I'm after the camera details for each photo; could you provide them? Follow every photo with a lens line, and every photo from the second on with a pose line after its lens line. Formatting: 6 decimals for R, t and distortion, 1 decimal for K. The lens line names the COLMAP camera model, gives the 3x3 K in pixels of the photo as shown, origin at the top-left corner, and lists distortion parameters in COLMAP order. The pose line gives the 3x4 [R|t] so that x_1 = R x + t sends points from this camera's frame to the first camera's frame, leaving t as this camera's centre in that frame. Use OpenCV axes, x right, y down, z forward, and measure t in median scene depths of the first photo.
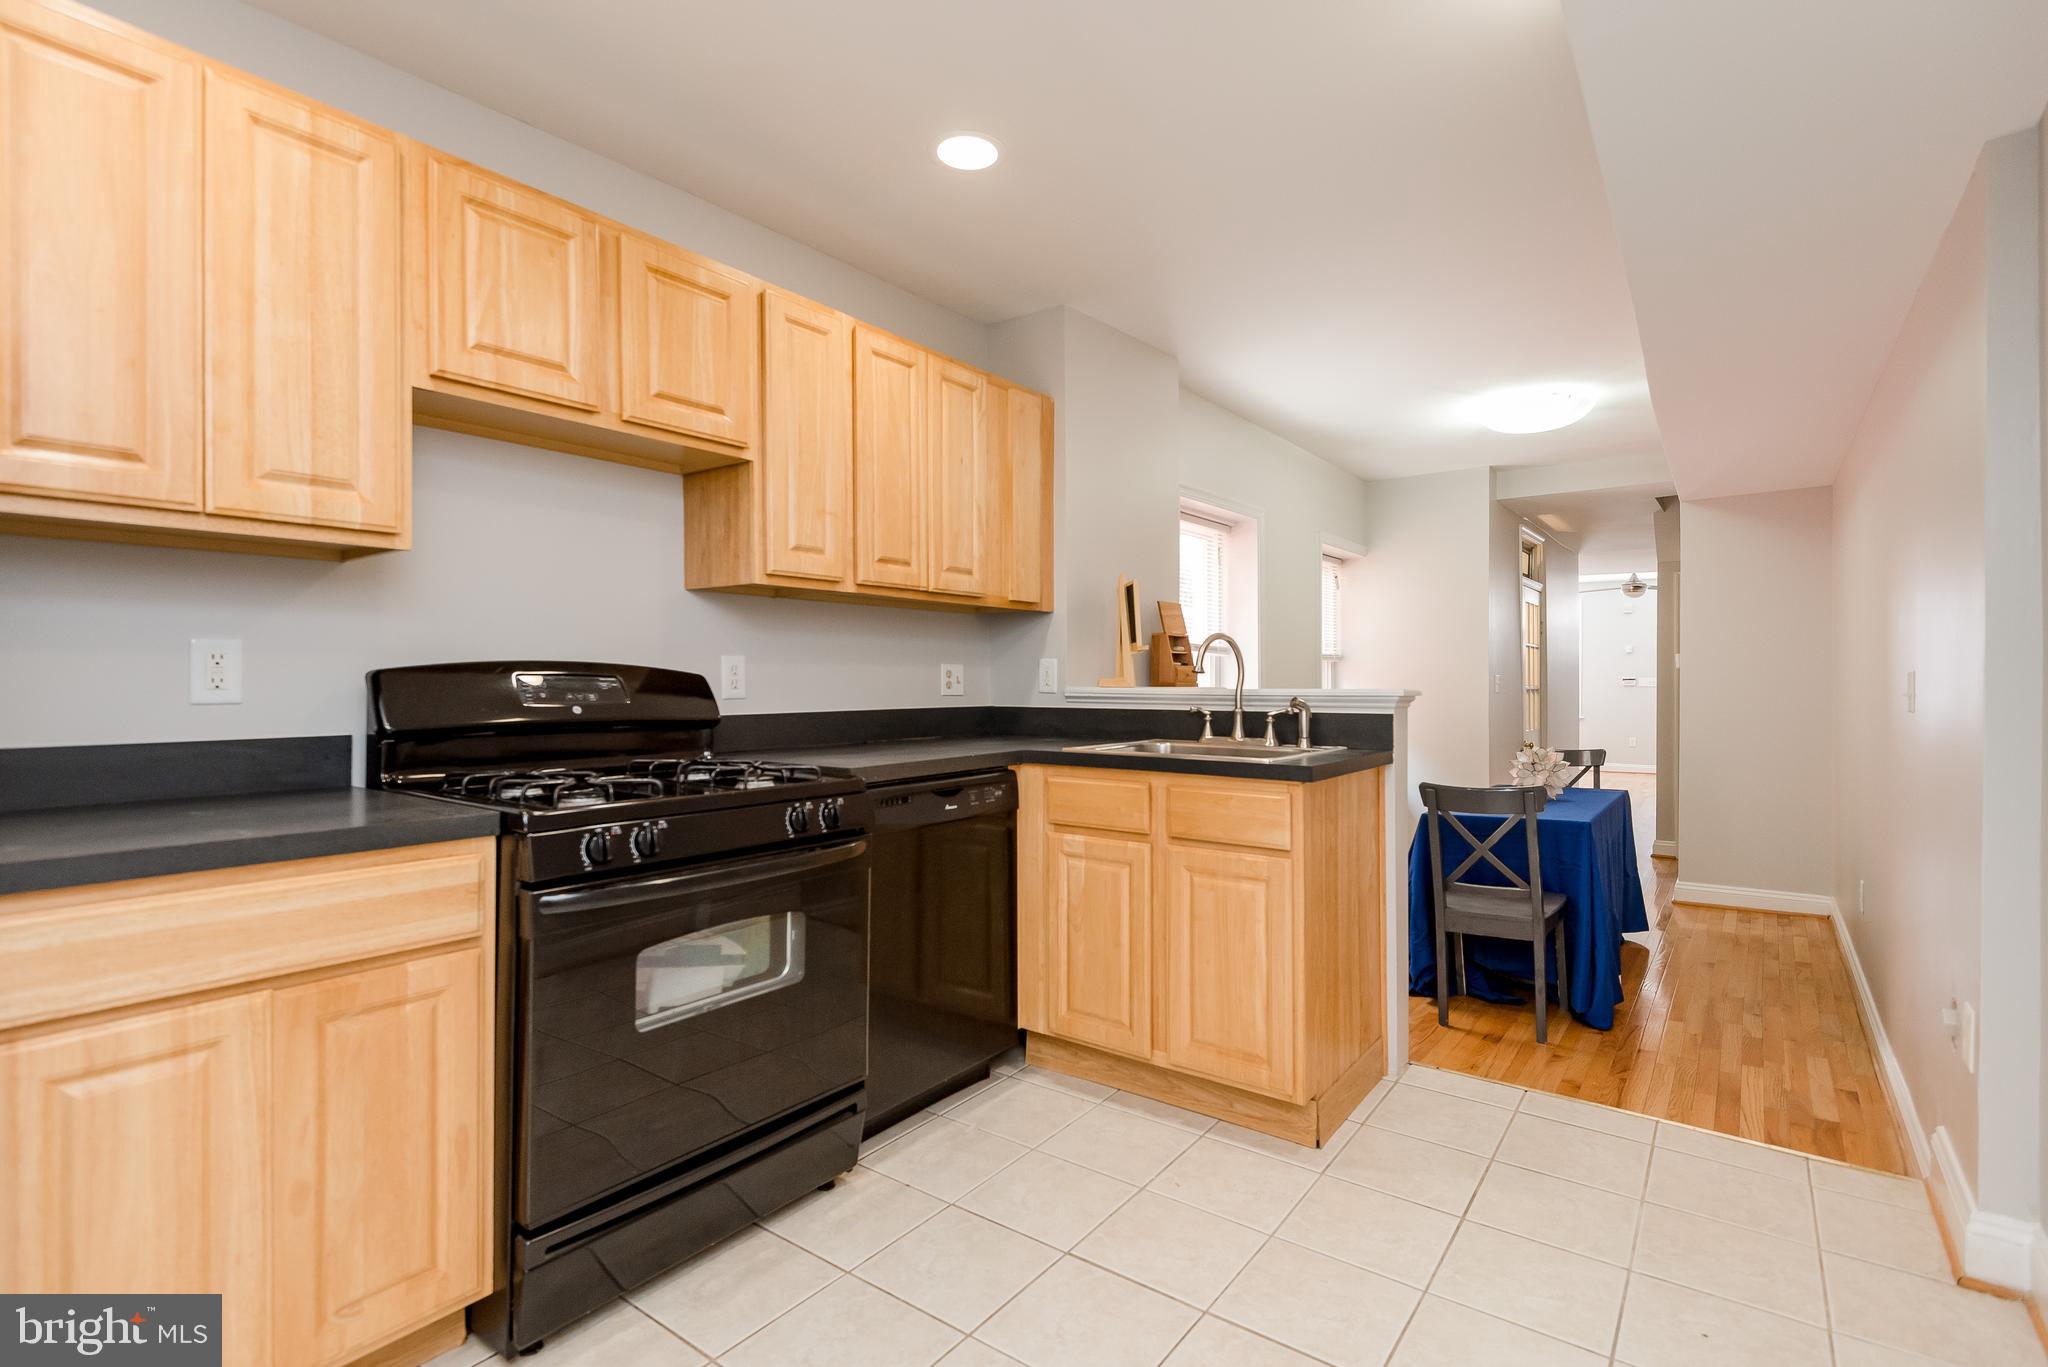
lens RADIAL K [[952.9, 0, 1032.2], [0, 952.9, 686.3], [0, 0, 1]] dist [0.001825, -0.005955]
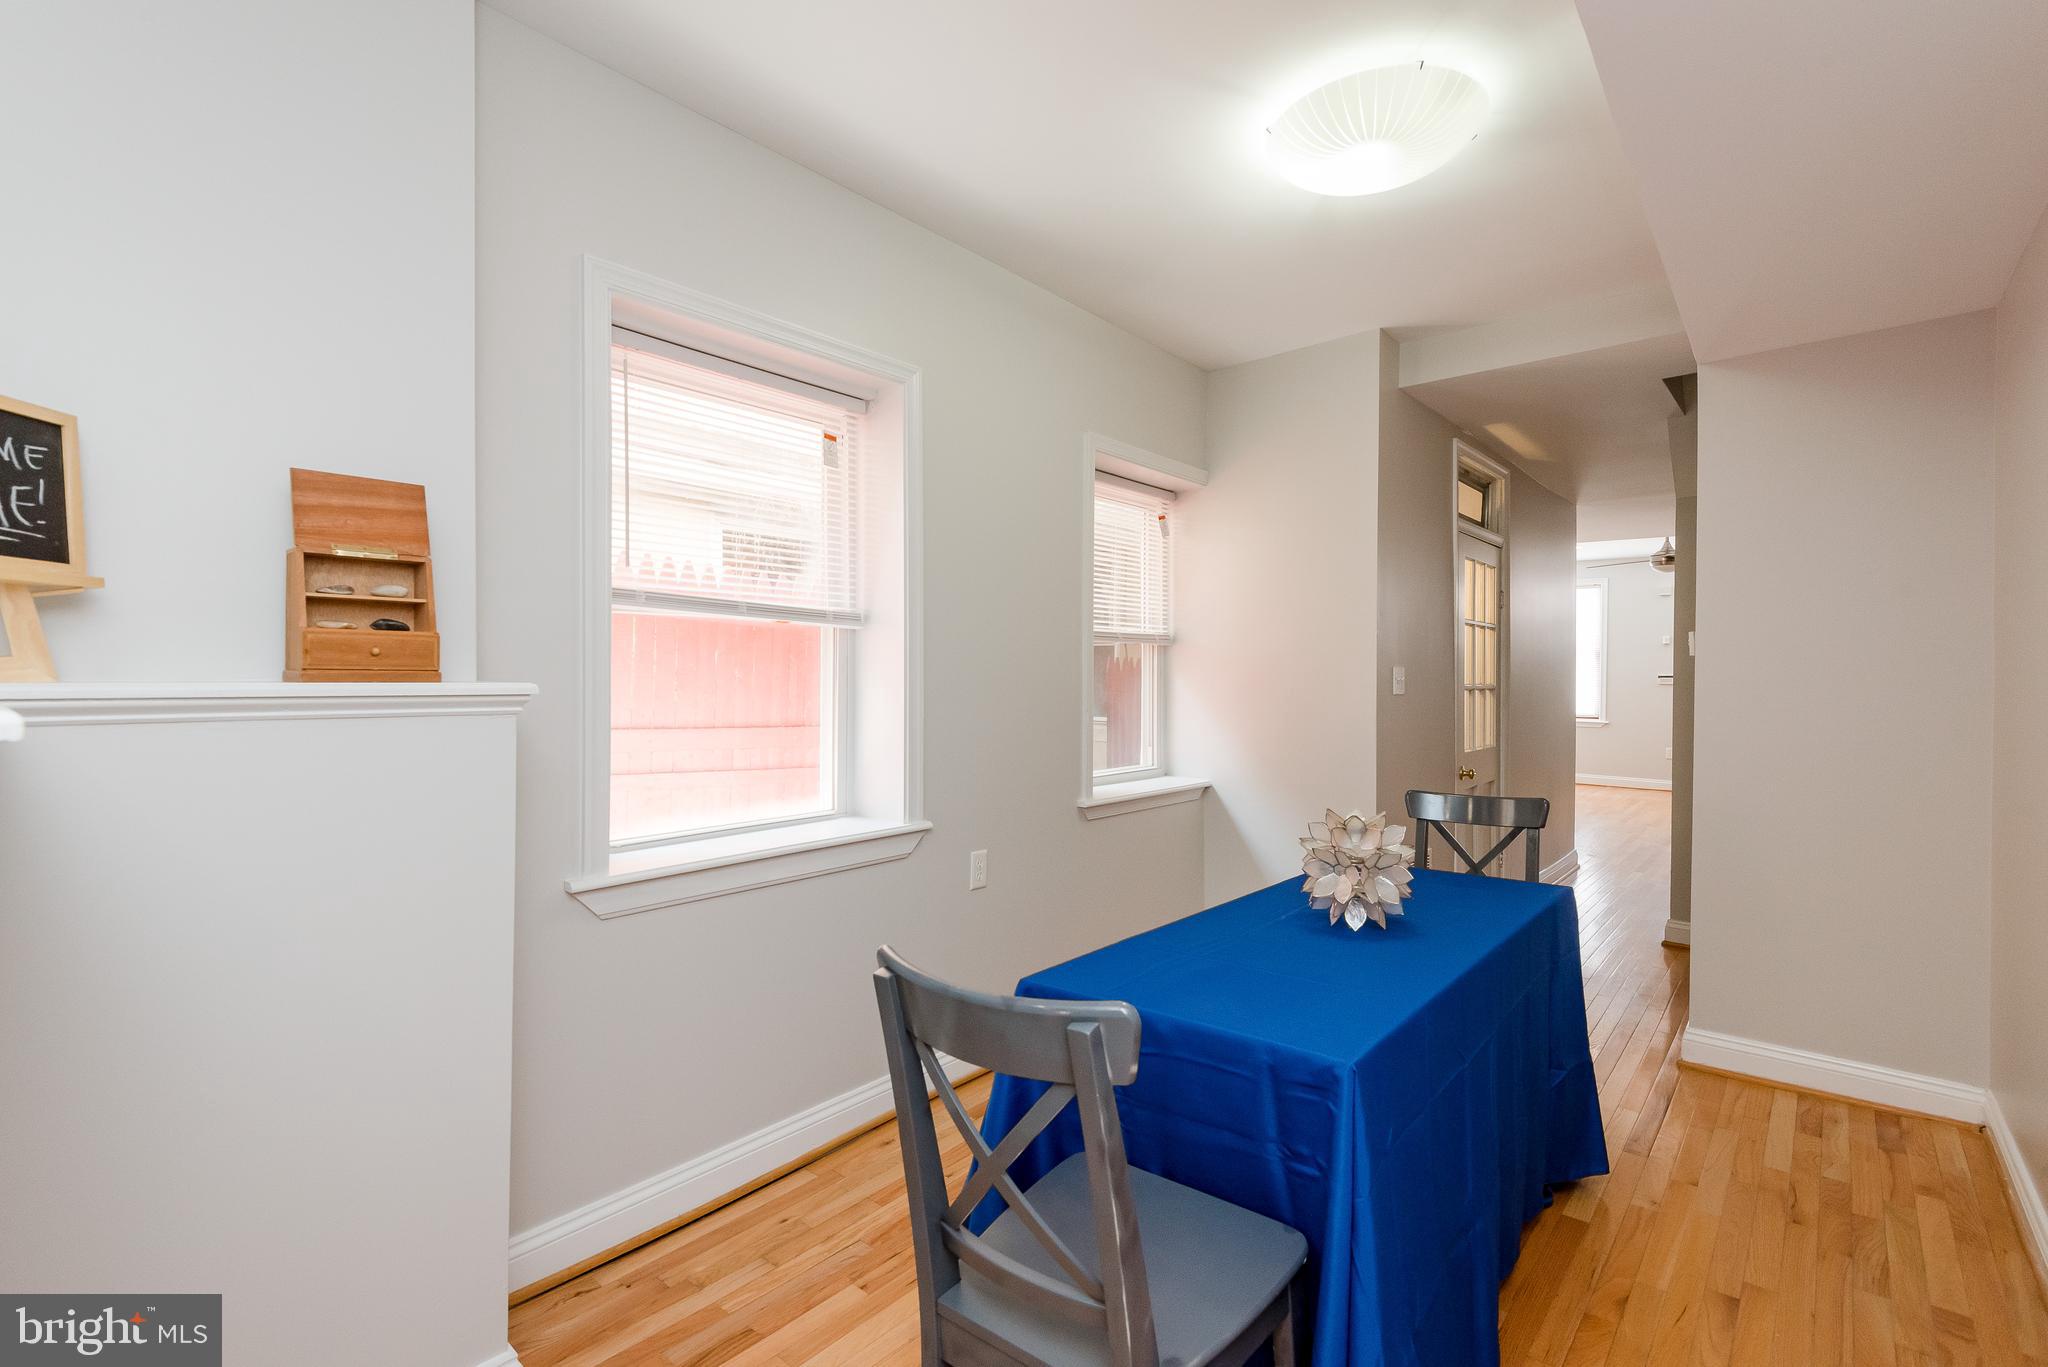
lens RADIAL K [[996.8, 0, 982.7], [0, 996.8, 678.3], [0, 0, 1]] dist [0.020140, -0.002173]
pose [[0.998882, 0.004284, -0.047081, 0.584102], [-0.004290, 0.999991, -0.000034, -0.007341], [0.047080, 0.000236, 0.998891, 0.774187]]
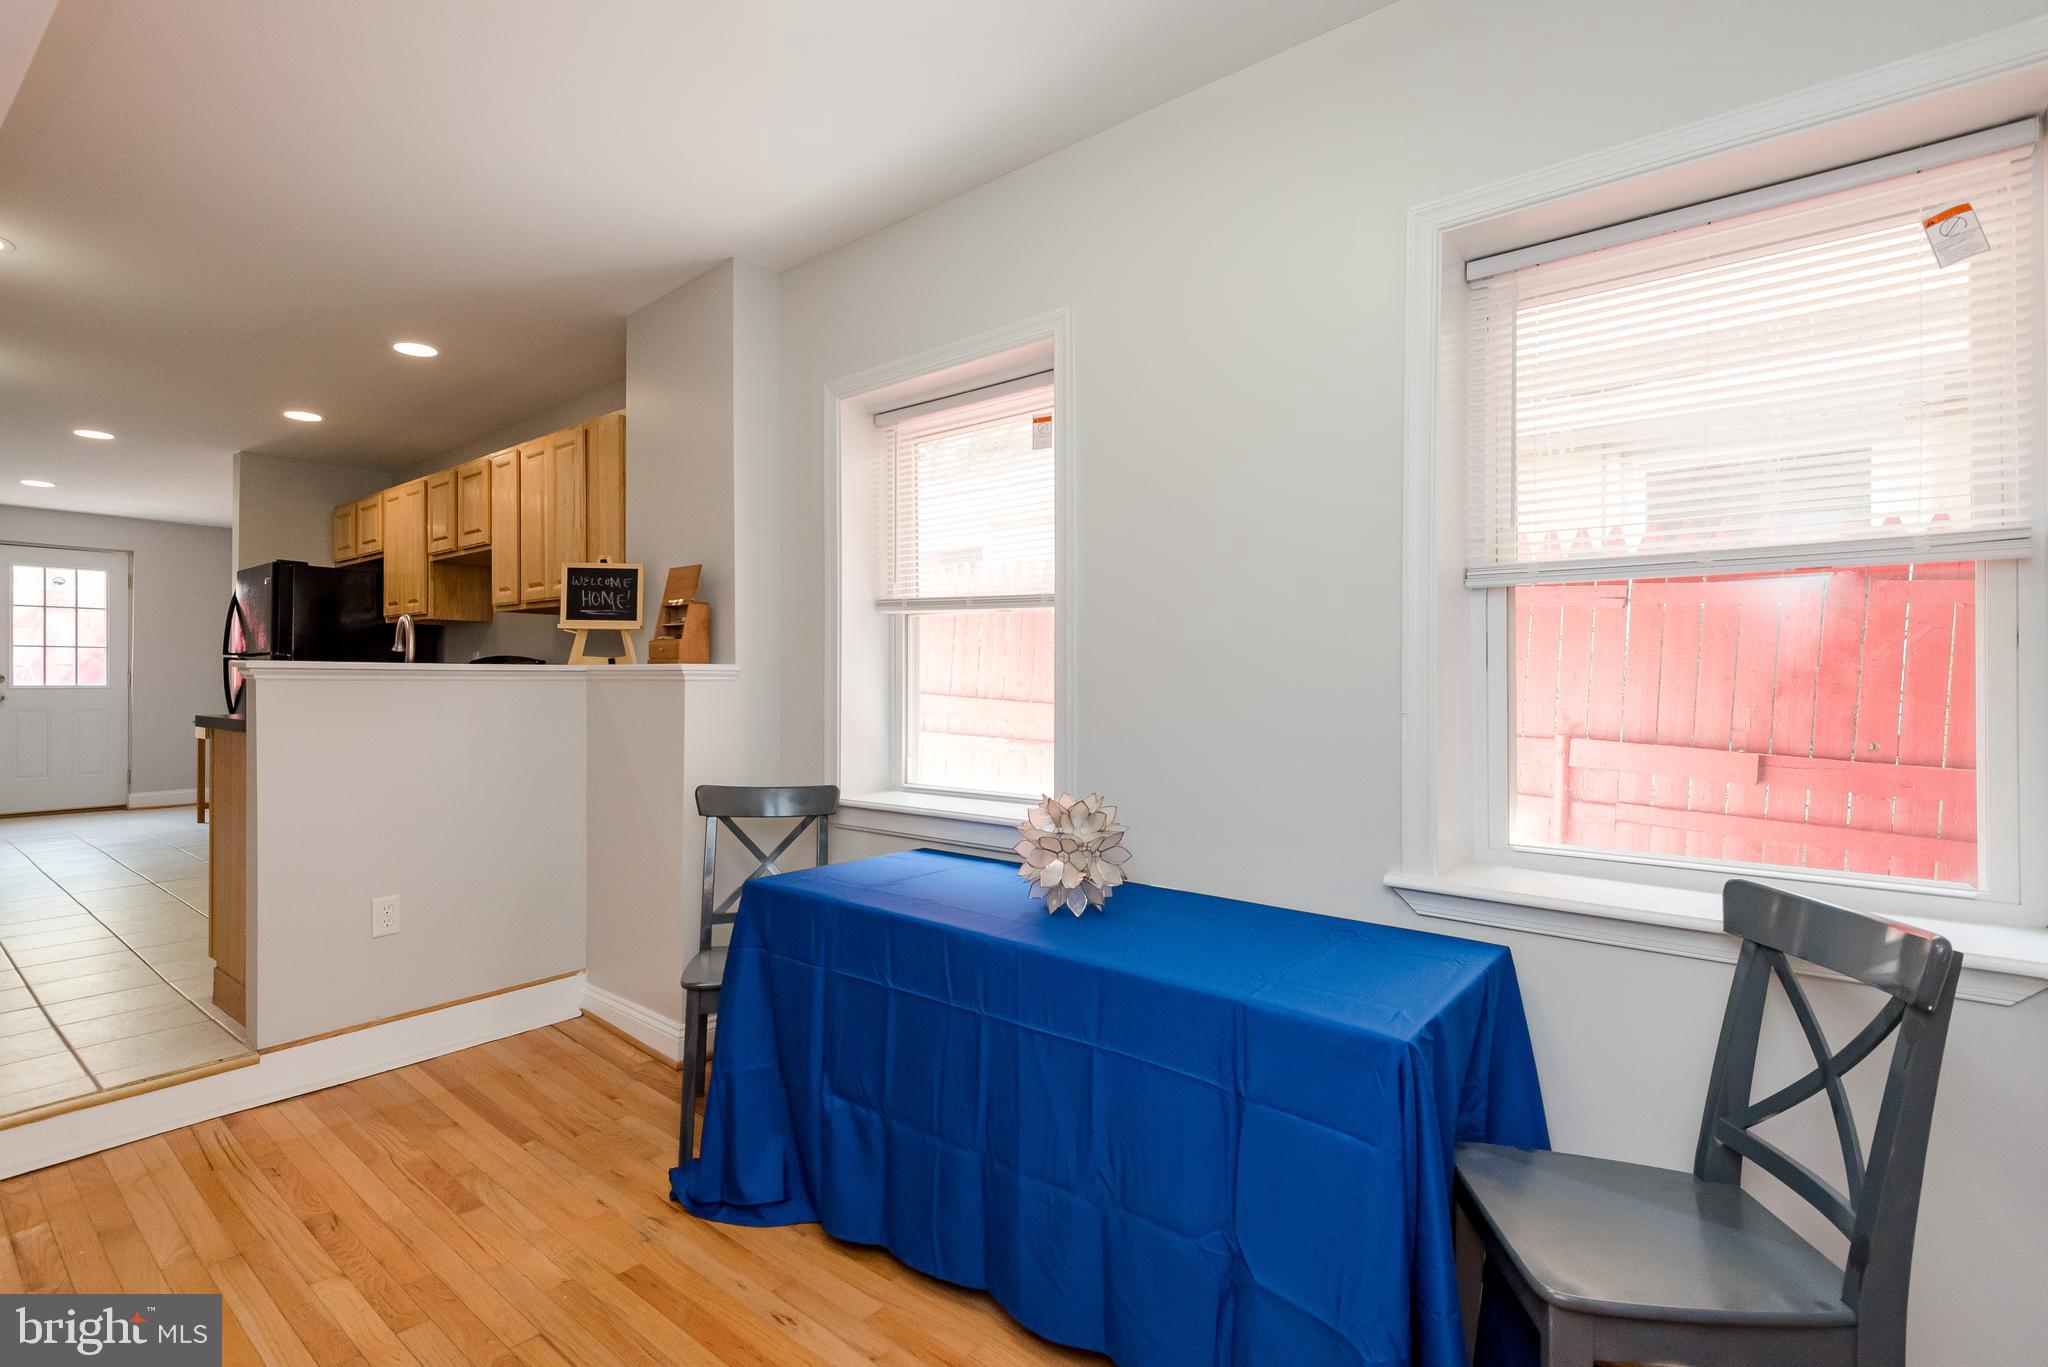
lens RADIAL K [[996.8, 0, 1035.9], [0, 996.8, 689.8], [0, 0, 1]] dist [0.020140, -0.002173]
pose [[-0.055758, -0.002236, -0.998442, 1.388597], [-0.015258, 0.999883, -0.001387, 0.023537], [0.998328, 0.015157, -0.055786, 1.833304]]
